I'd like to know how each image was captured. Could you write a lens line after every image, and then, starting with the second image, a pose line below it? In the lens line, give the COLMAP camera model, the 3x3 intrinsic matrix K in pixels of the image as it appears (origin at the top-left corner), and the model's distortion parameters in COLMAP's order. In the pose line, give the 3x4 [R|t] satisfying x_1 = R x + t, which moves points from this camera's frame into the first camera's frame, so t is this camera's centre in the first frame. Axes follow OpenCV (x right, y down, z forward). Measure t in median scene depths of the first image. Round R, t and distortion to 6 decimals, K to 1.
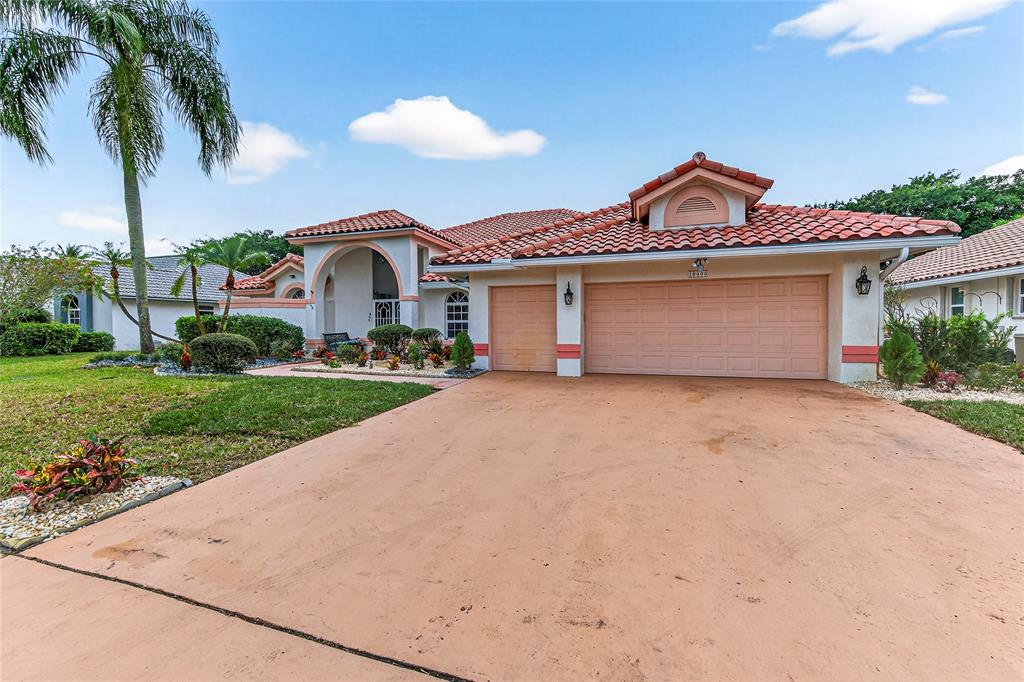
lens RADIAL K [[408.7, 0, 513.7], [0, 408.7, 336.4], [0, 0, 1]] dist [0.001580, -0.000128]
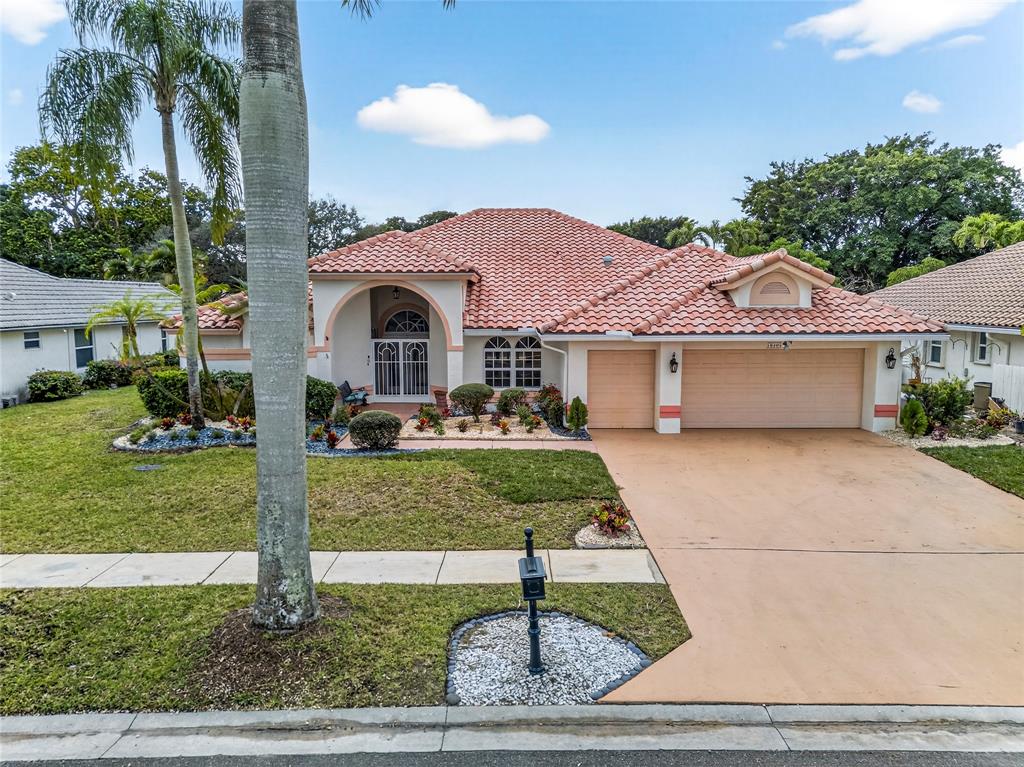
lens RADIAL K [[708.2, 0, 510.9], [0, 708.2, 379.2], [0, 0, 1]] dist [0.116614, -0.107761]
pose [[0.948644, -0.031746, 0.314748, -0.907470], [0.003600, 0.995971, 0.089603, -0.233885], [-0.316324, -0.083869, 0.944937, -0.726984]]
